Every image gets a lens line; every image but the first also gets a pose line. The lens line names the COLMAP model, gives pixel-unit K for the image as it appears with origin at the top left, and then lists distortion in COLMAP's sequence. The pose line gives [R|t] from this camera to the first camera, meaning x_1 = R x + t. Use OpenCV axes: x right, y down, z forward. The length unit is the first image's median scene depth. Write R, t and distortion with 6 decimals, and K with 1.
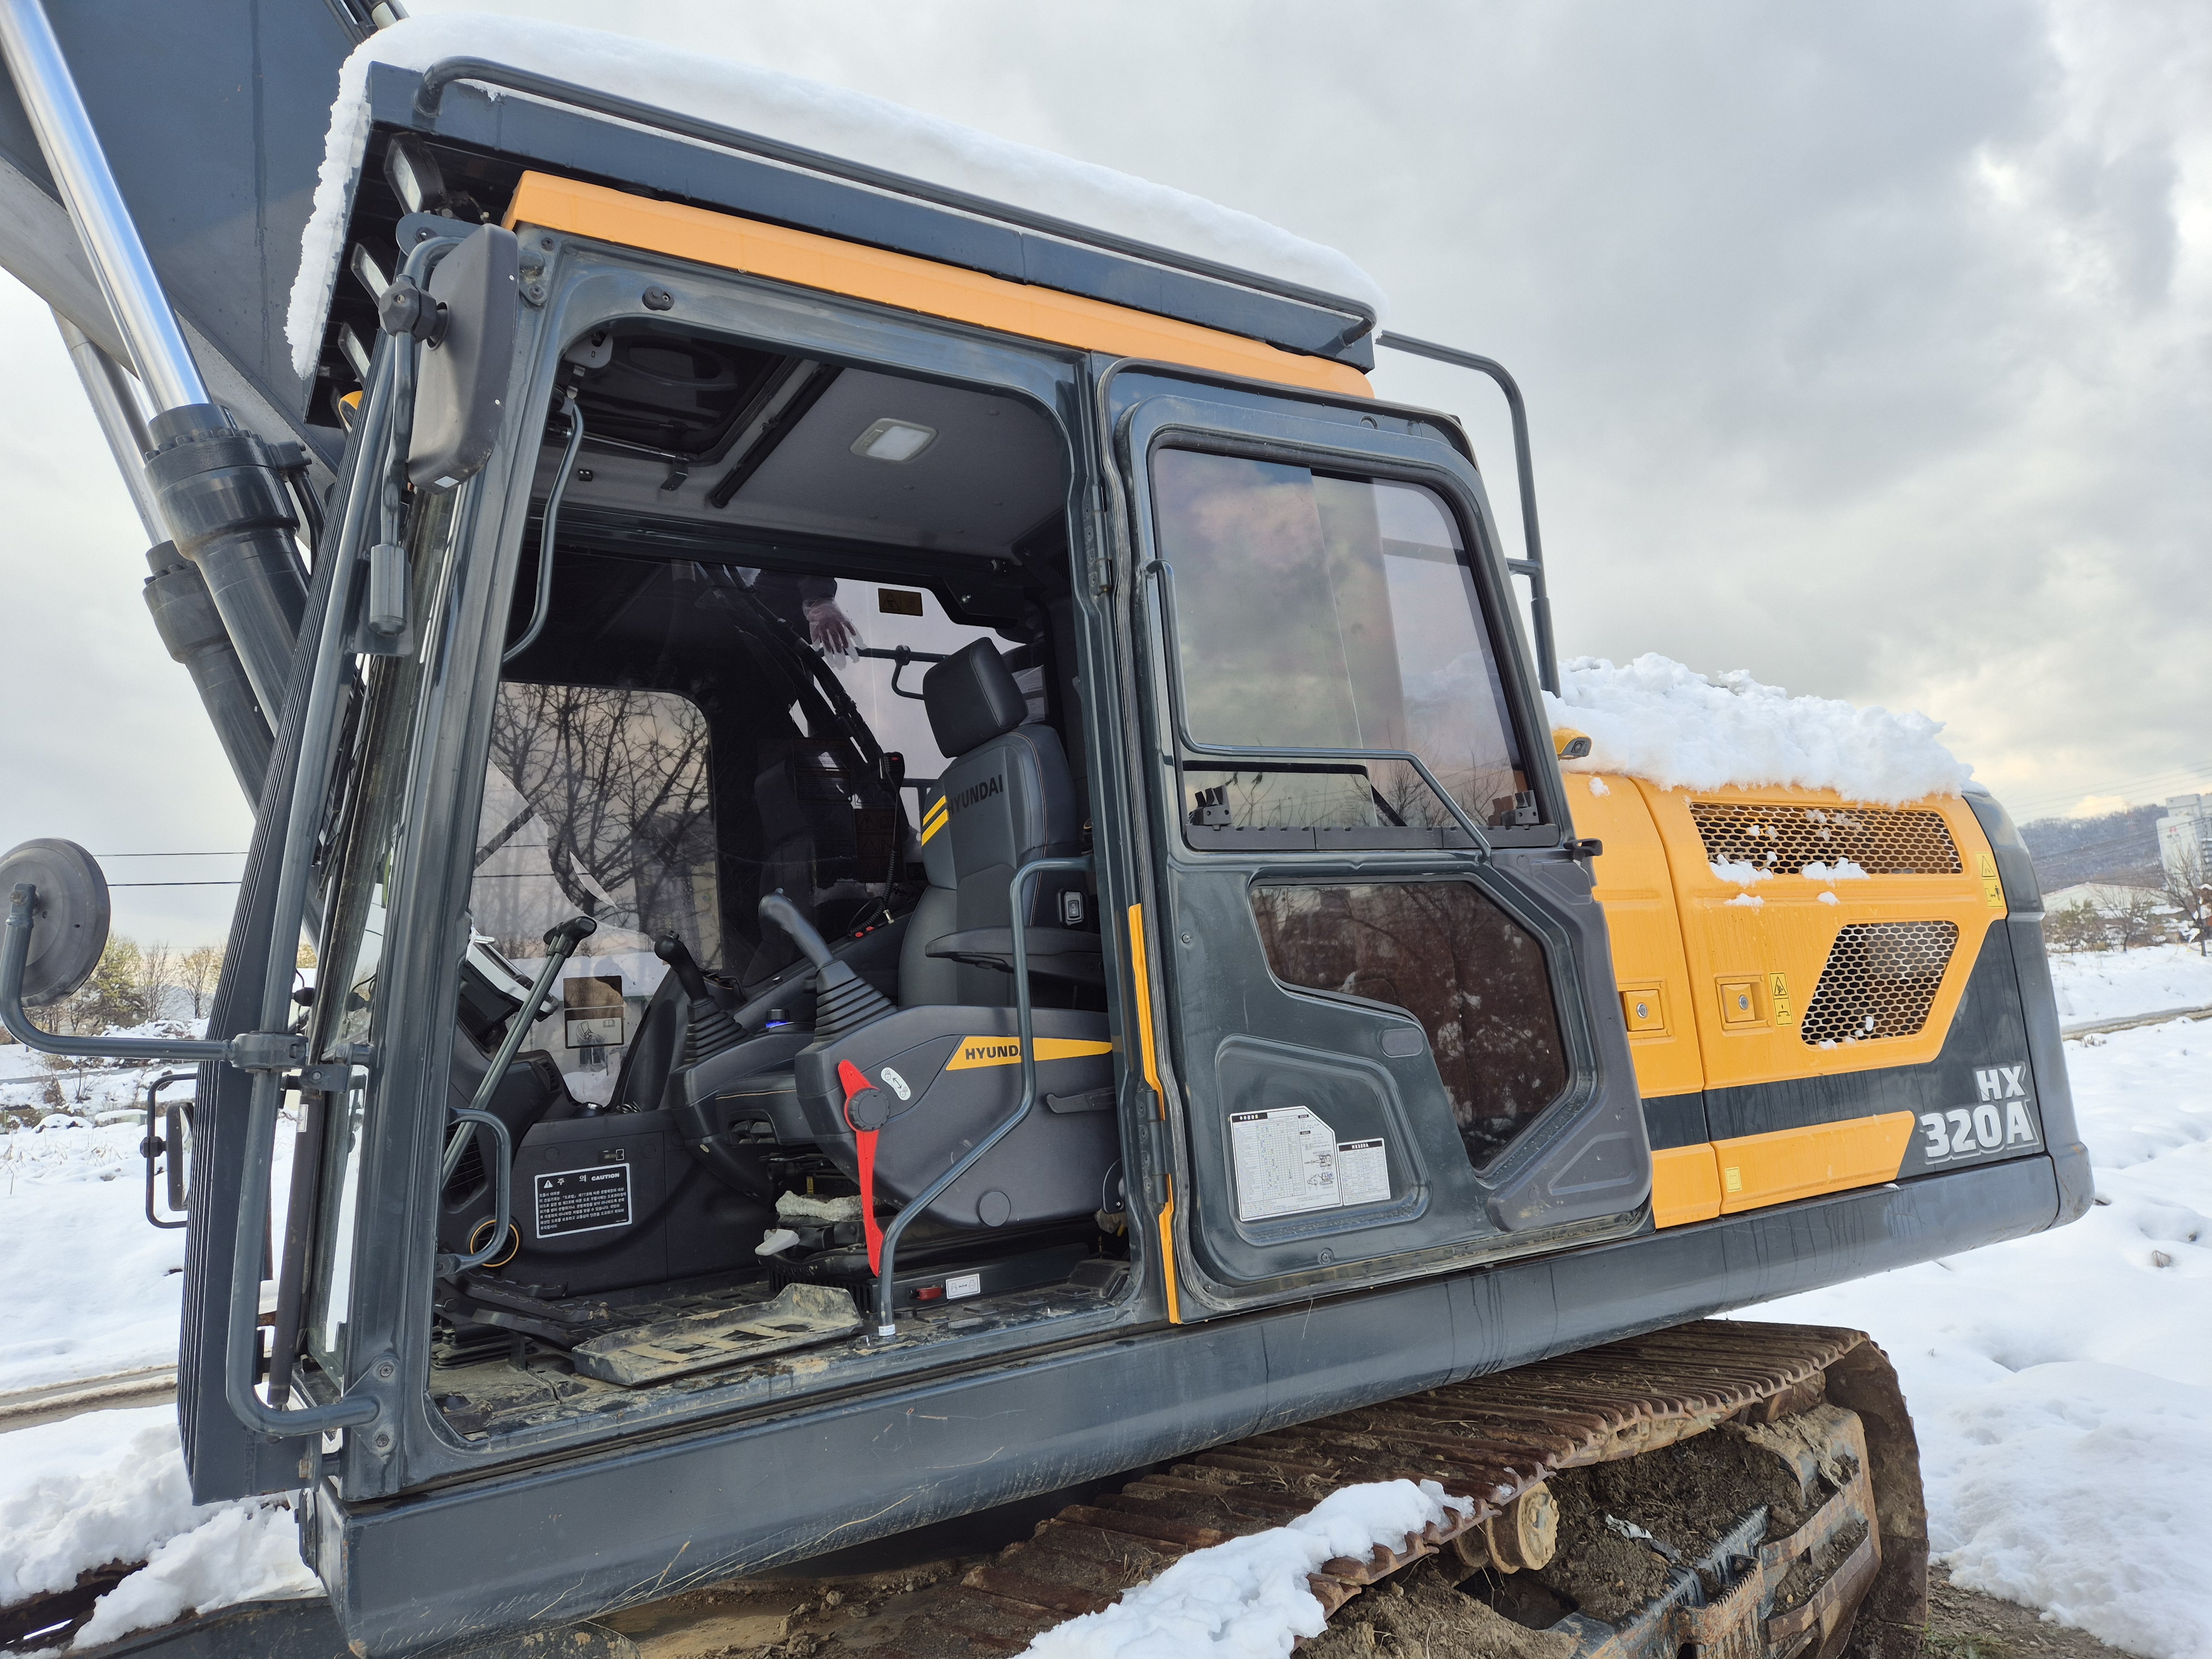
lens RADIAL K [[1467.5, 0, 1109.8], [0, 1467.5, 835.8], [0, 0, 1]] dist [0.003213, -0.000741]
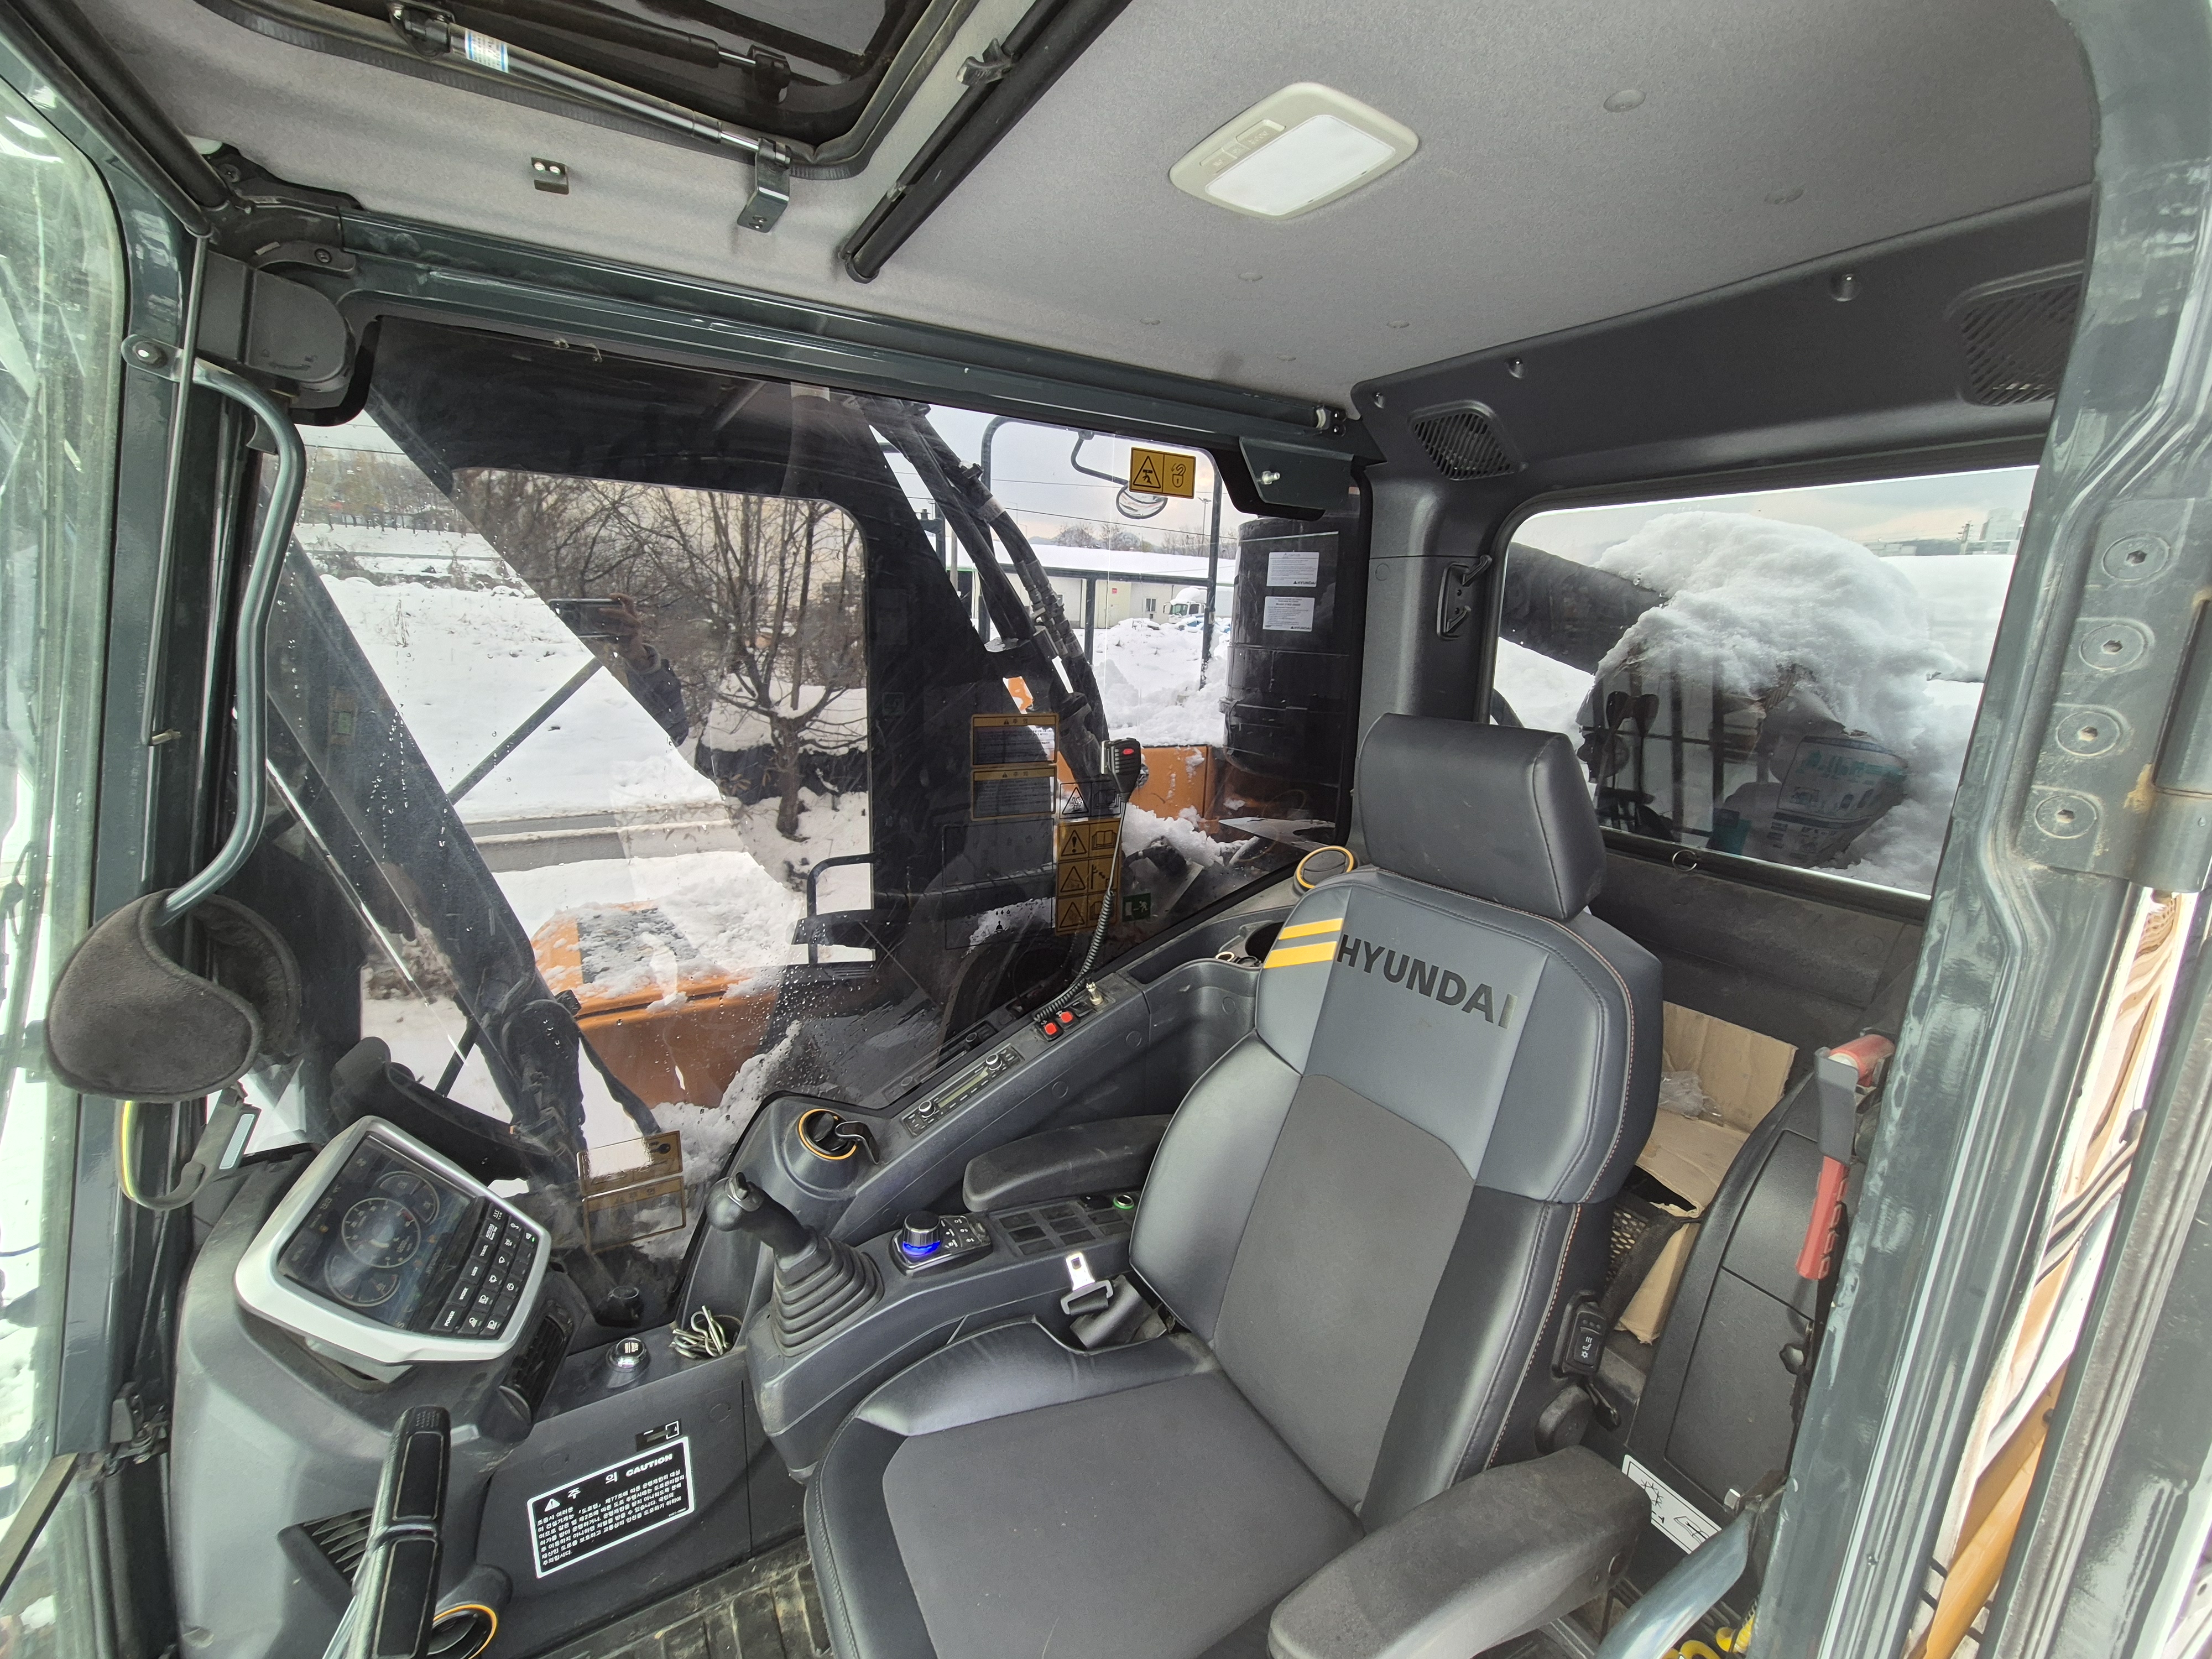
lens RADIAL K [[900.9, 0, 1087.0], [0, 900.9, 820.4], [0, 0, 1]] dist [-0.001871, -0.000090]
pose [[0.990550, 0.133371, -0.031979, -0.159418], [-0.112779, 0.924758, 0.363460, -0.177205], [0.078048, -0.356419, 0.931061, 0.671140]]
